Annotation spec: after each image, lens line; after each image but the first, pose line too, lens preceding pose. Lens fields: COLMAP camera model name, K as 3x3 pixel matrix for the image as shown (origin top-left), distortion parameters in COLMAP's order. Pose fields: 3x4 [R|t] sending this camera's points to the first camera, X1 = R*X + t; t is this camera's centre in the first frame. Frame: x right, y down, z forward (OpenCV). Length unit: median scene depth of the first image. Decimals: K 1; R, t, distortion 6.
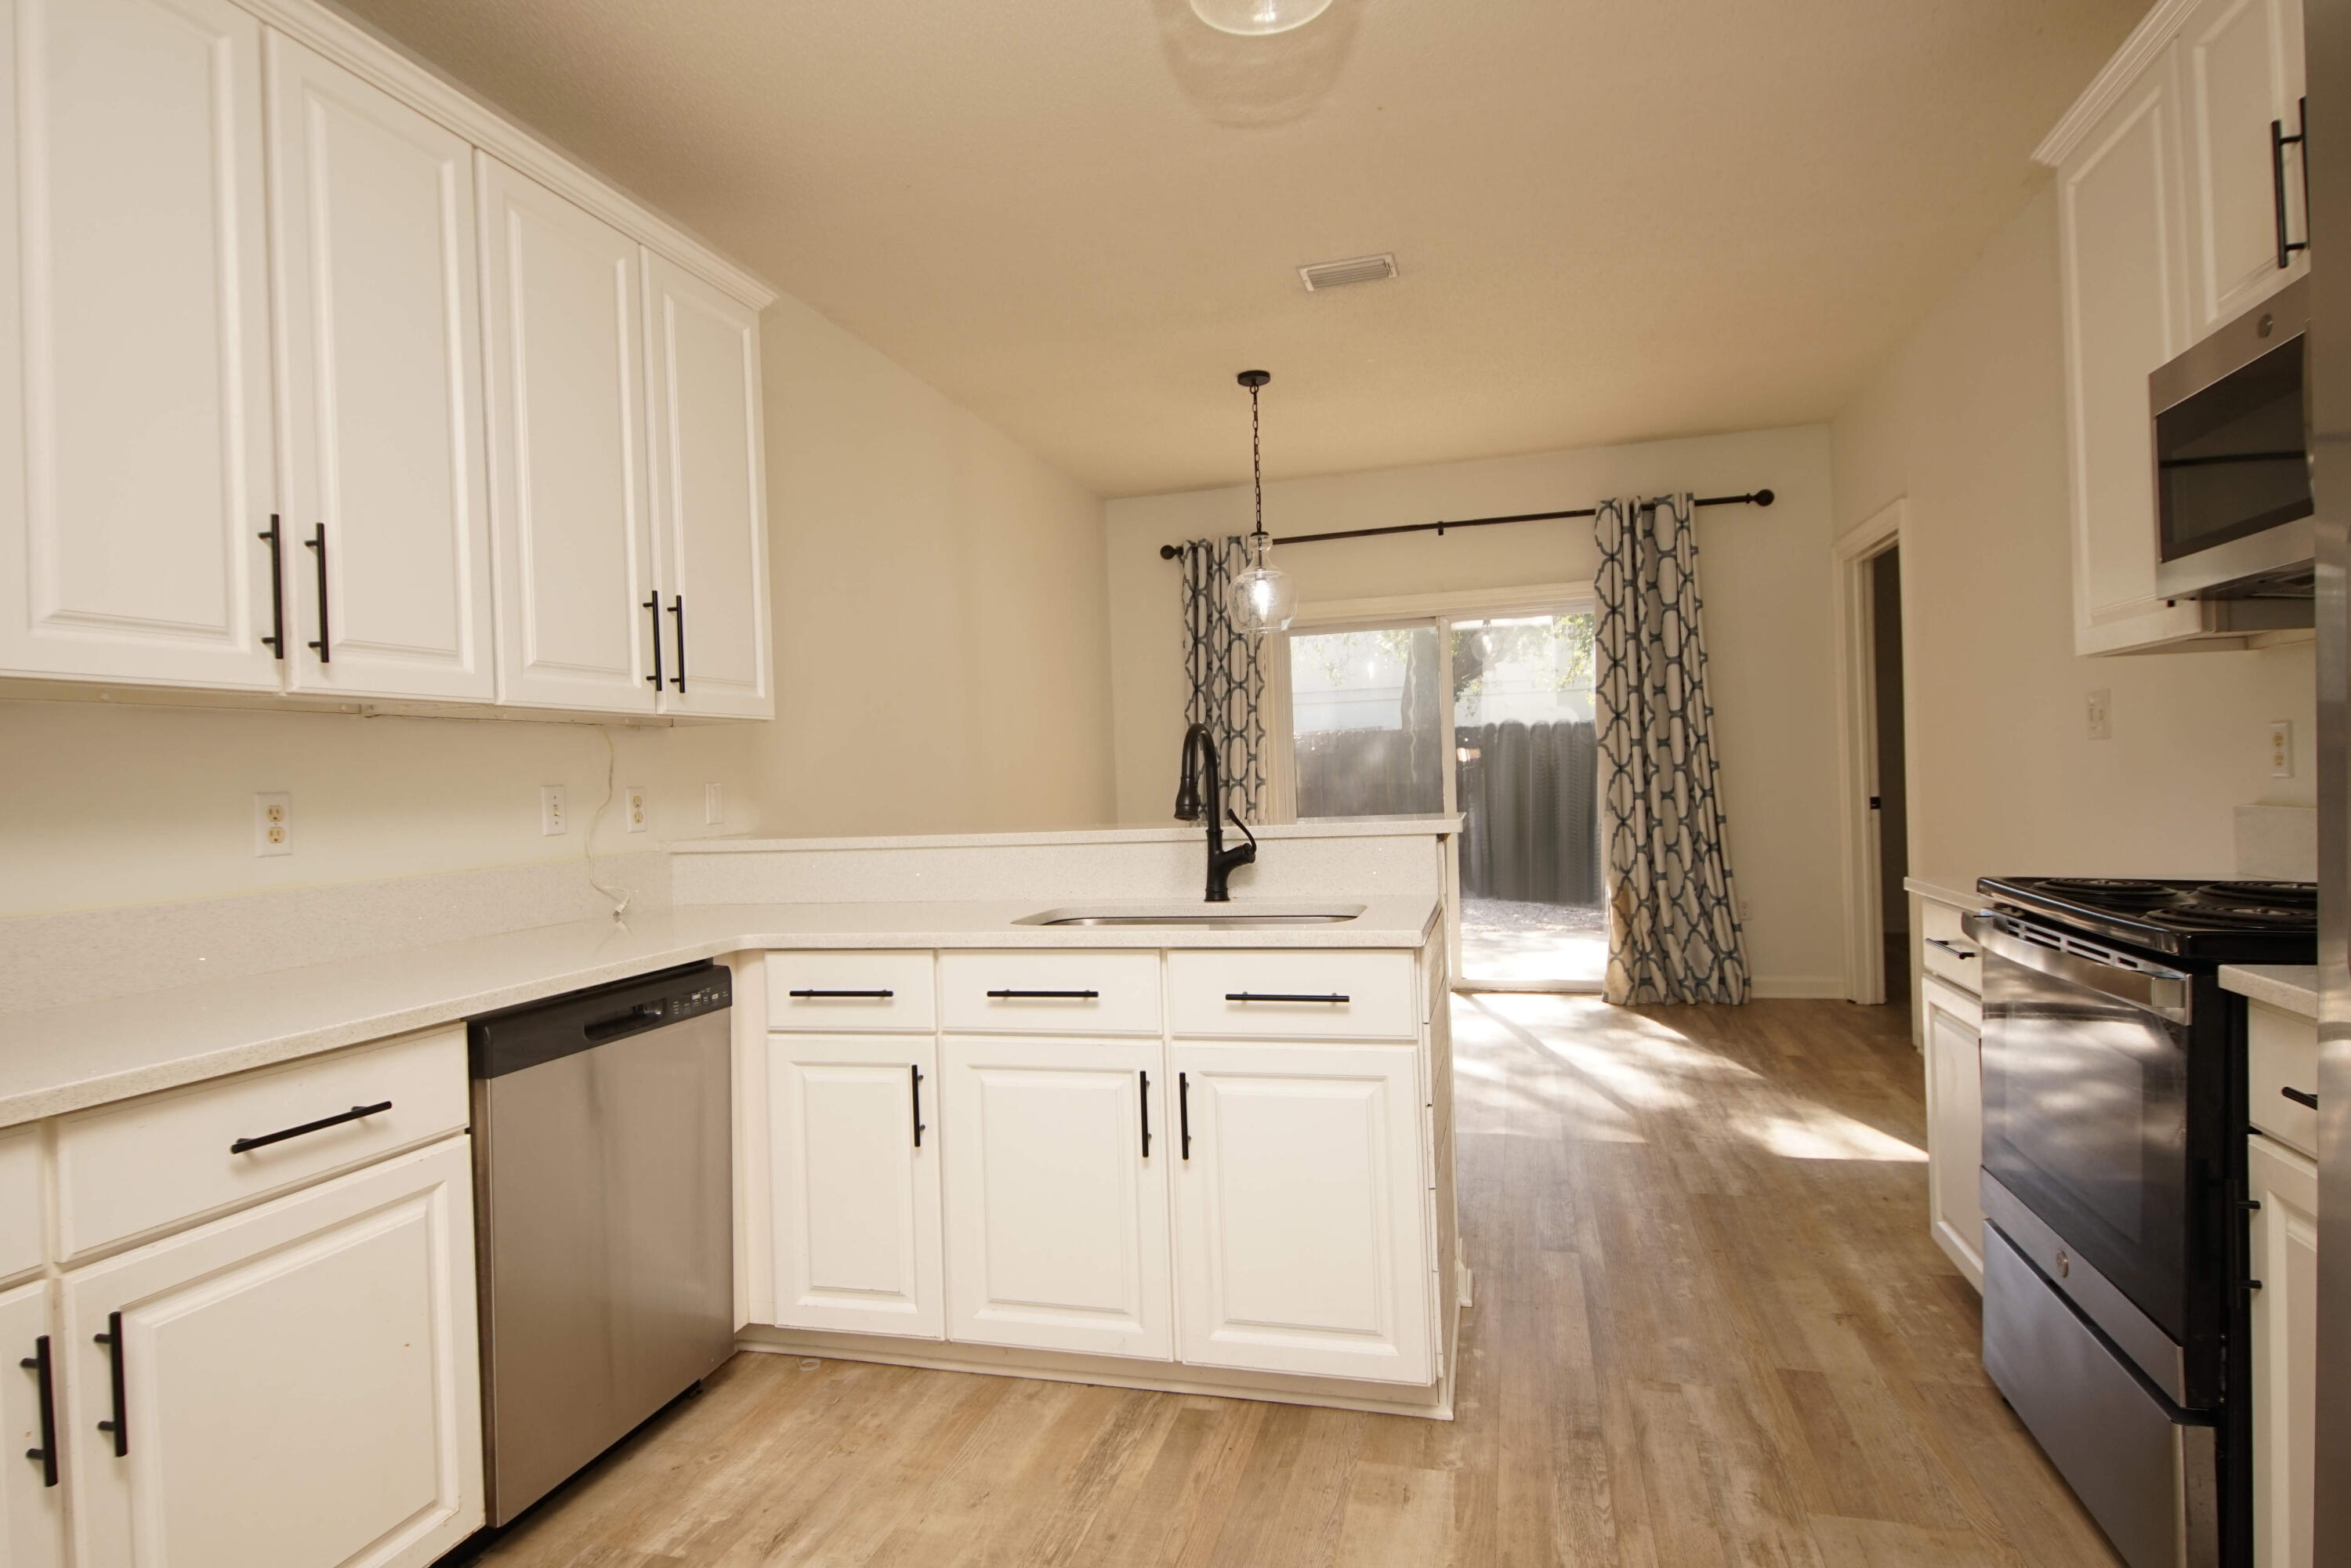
lens RADIAL K [[1276.6, 0, 1132.5], [0, 1276.6, 779.5], [0, 0, 1]] dist [0.027037, -0.025431]
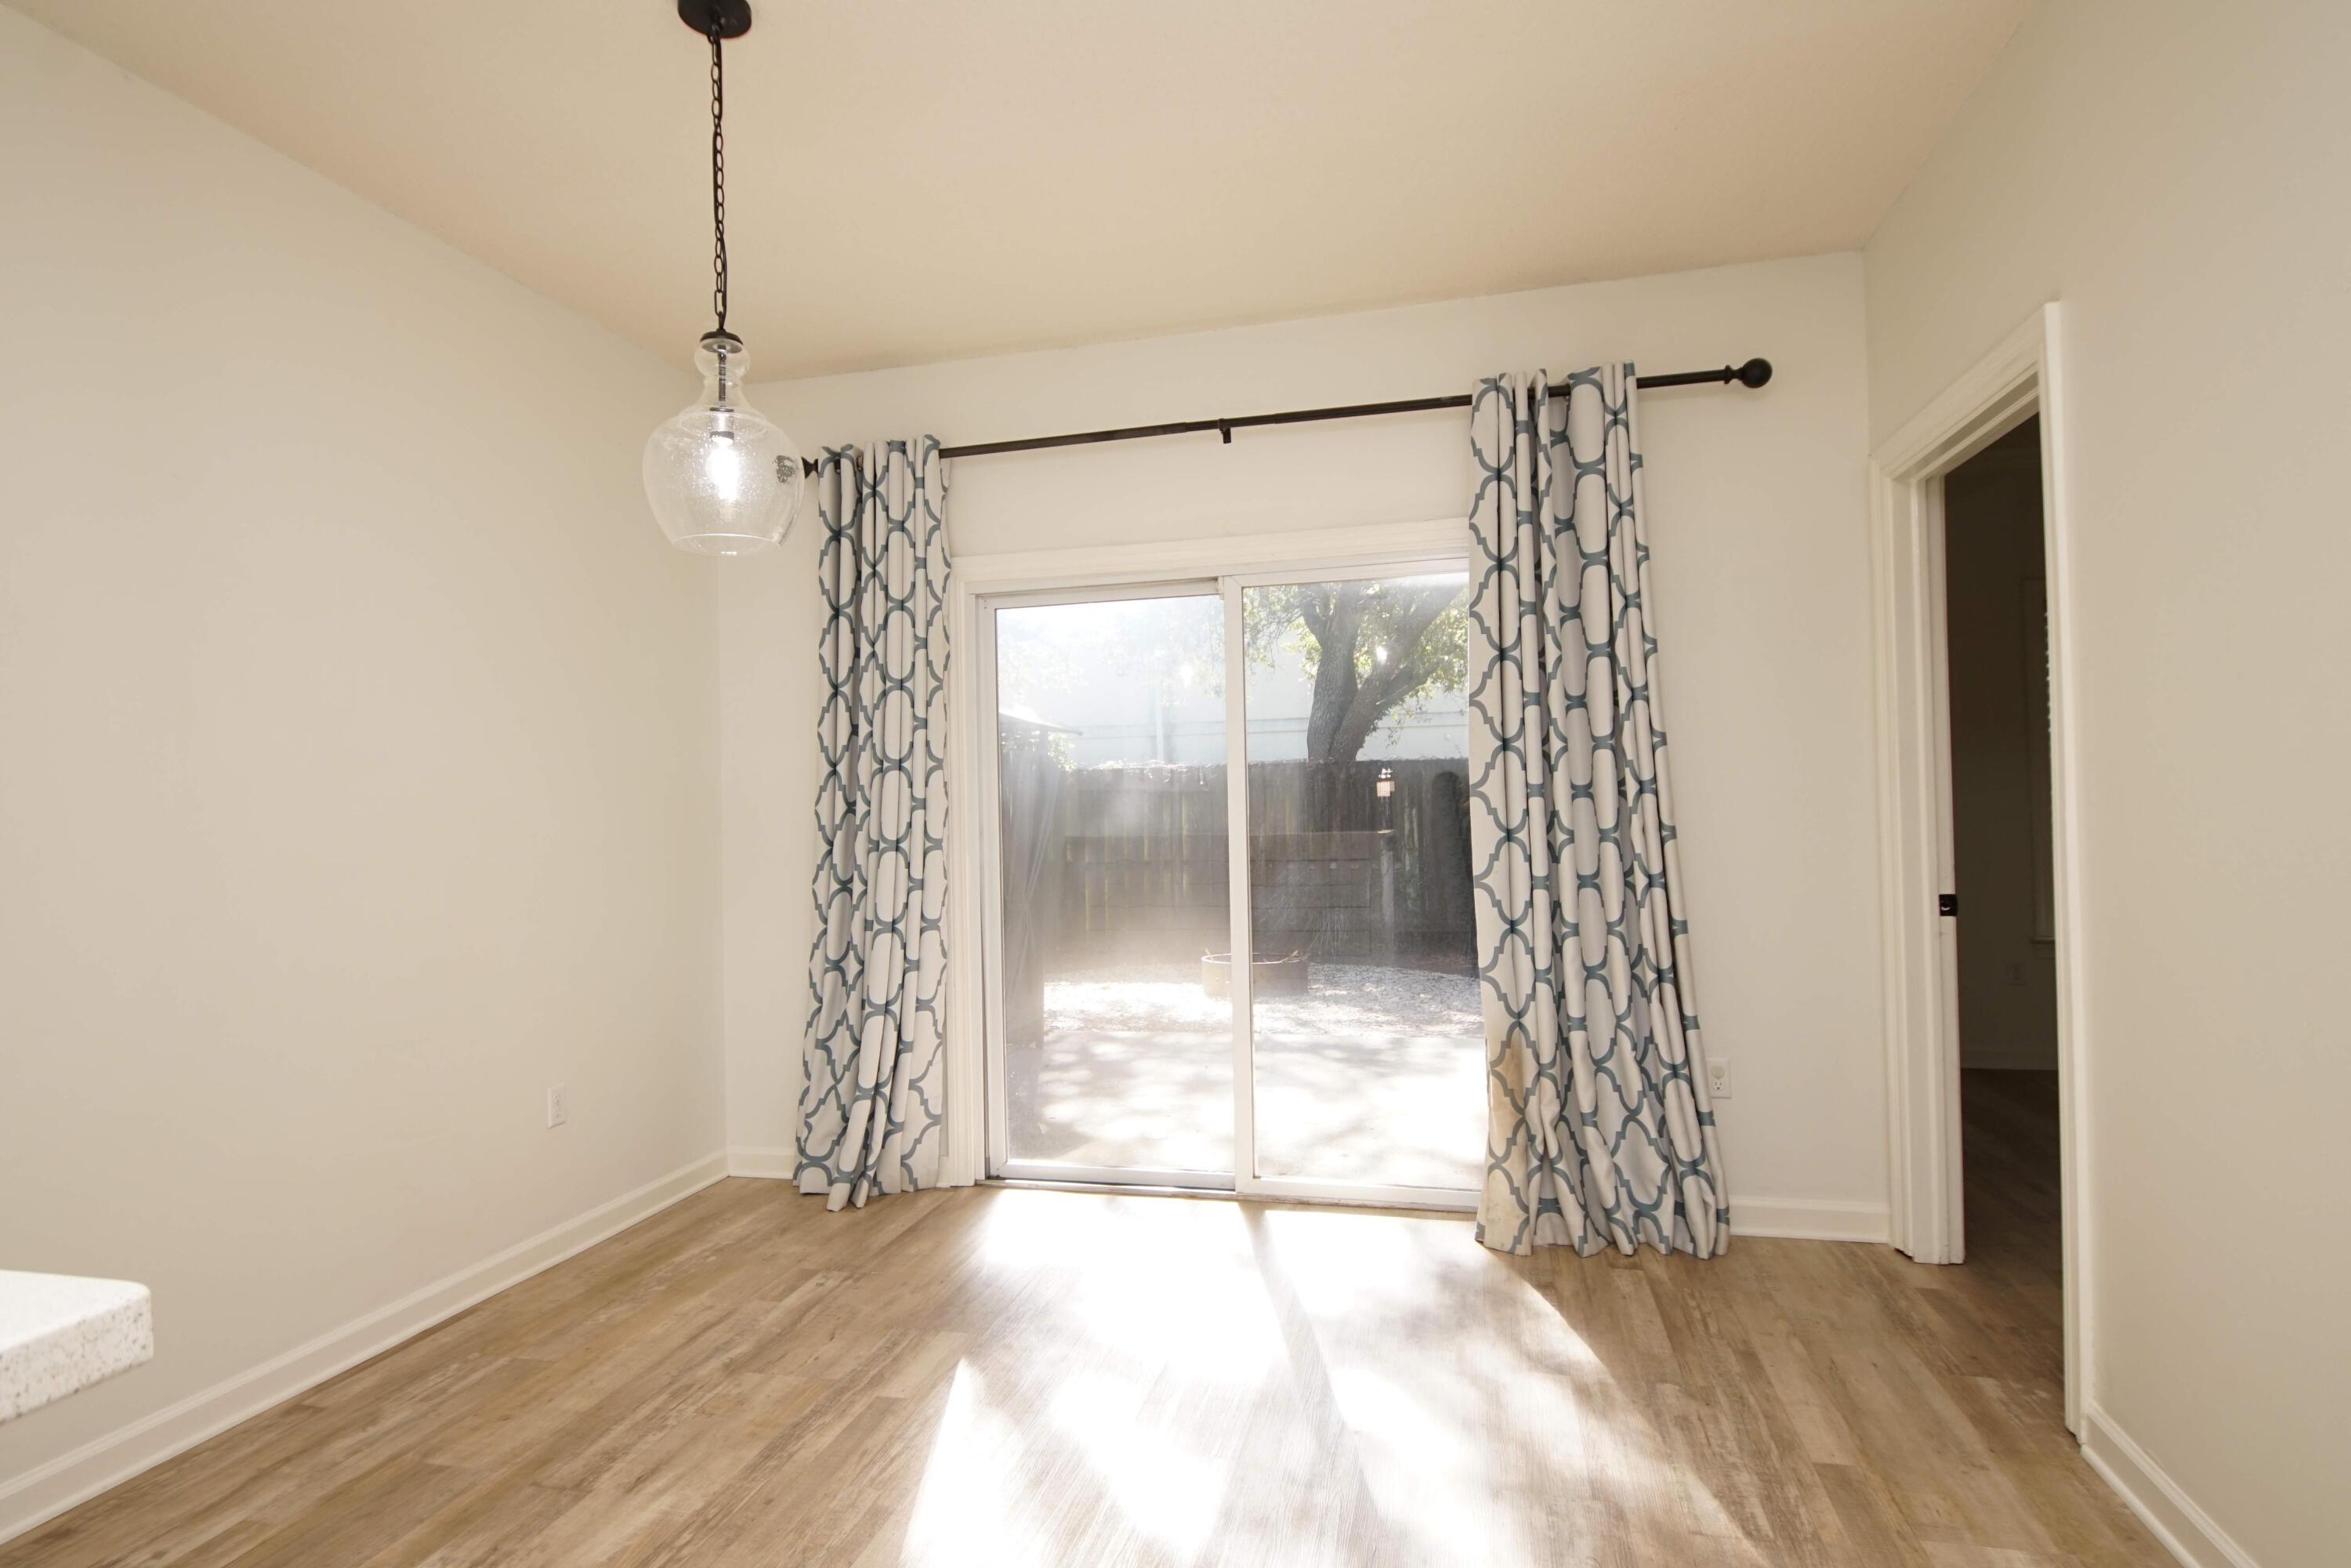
lens RADIAL K [[1276.6, 0, 1136.4], [0, 1276.6, 778.8], [0, 0, 1]] dist [0.027037, -0.025431]
pose [[0.999301, 0.016346, 0.033630, 0.316190], [-0.015513, 0.999570, -0.024890, -0.027865], [-0.034023, 0.024351, 0.999124, 0.699829]]
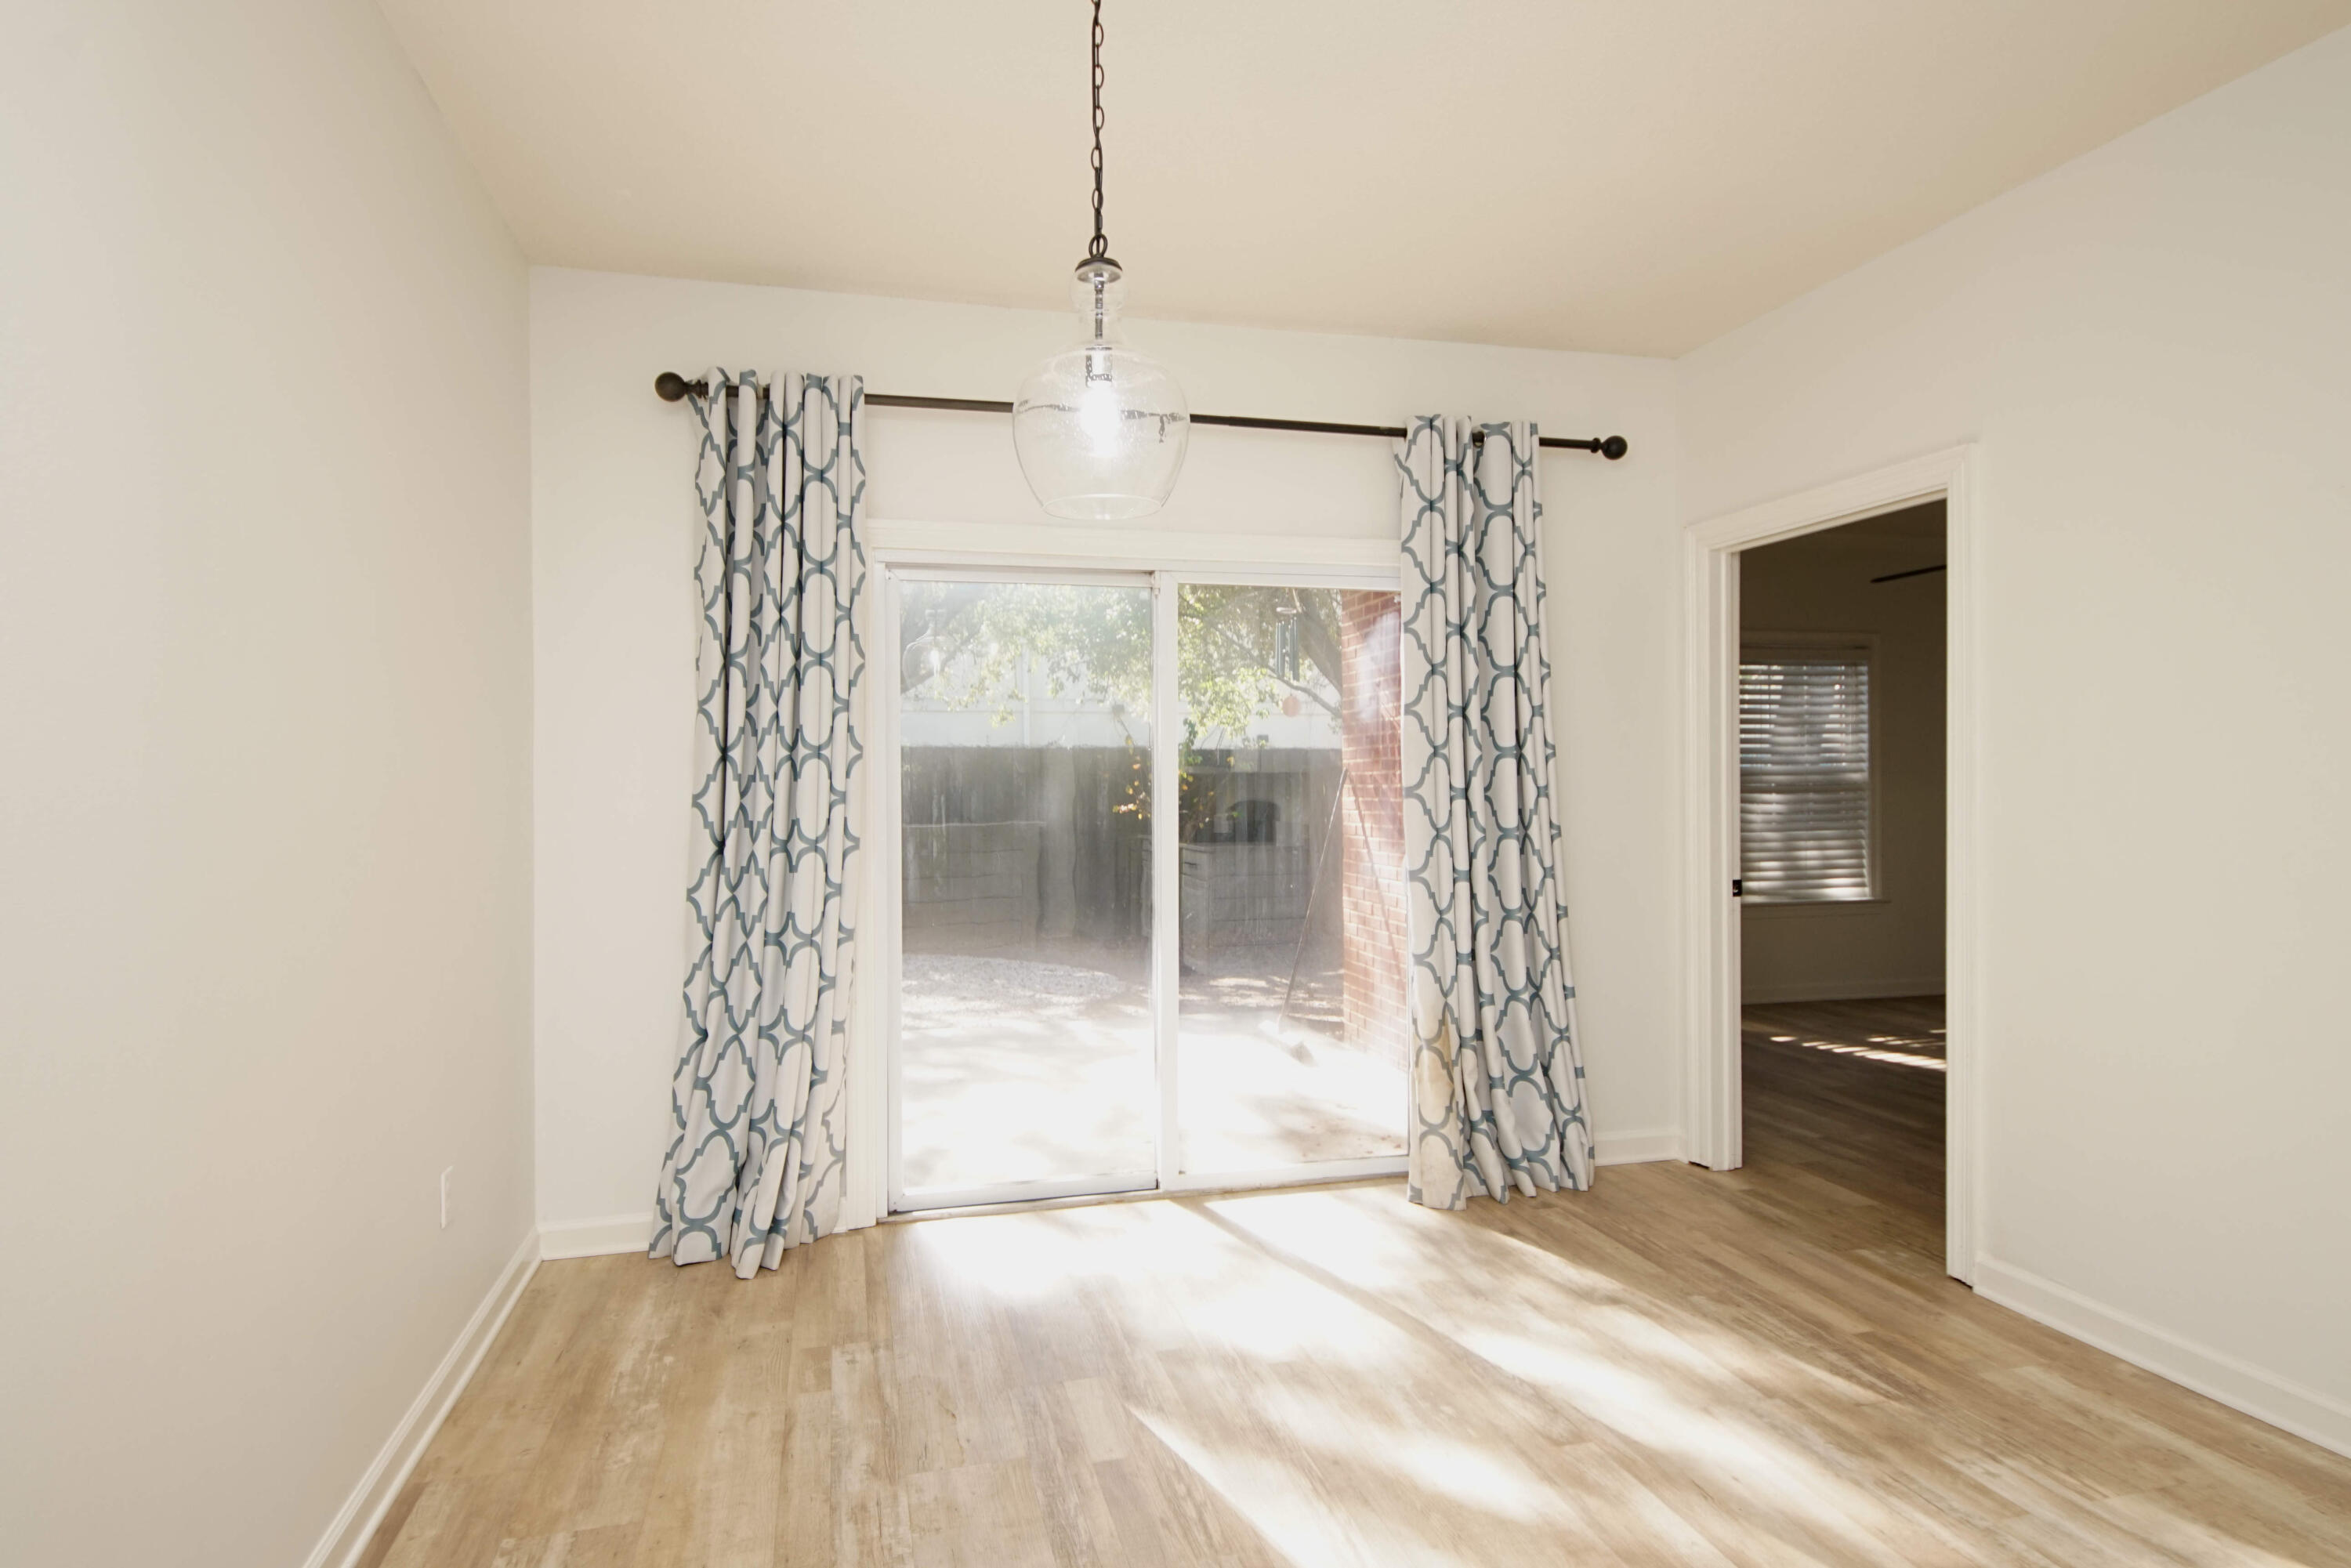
lens RADIAL K [[1276.6, 0, 1151.4], [0, 1276.6, 776.7], [0, 0, 1]] dist [0.027037, -0.025431]
pose [[0.861306, 0.034639, 0.506905, -0.113271], [-0.025345, 0.999360, -0.025227, -0.028070], [-0.507455, 0.008881, 0.861633, 0.855466]]
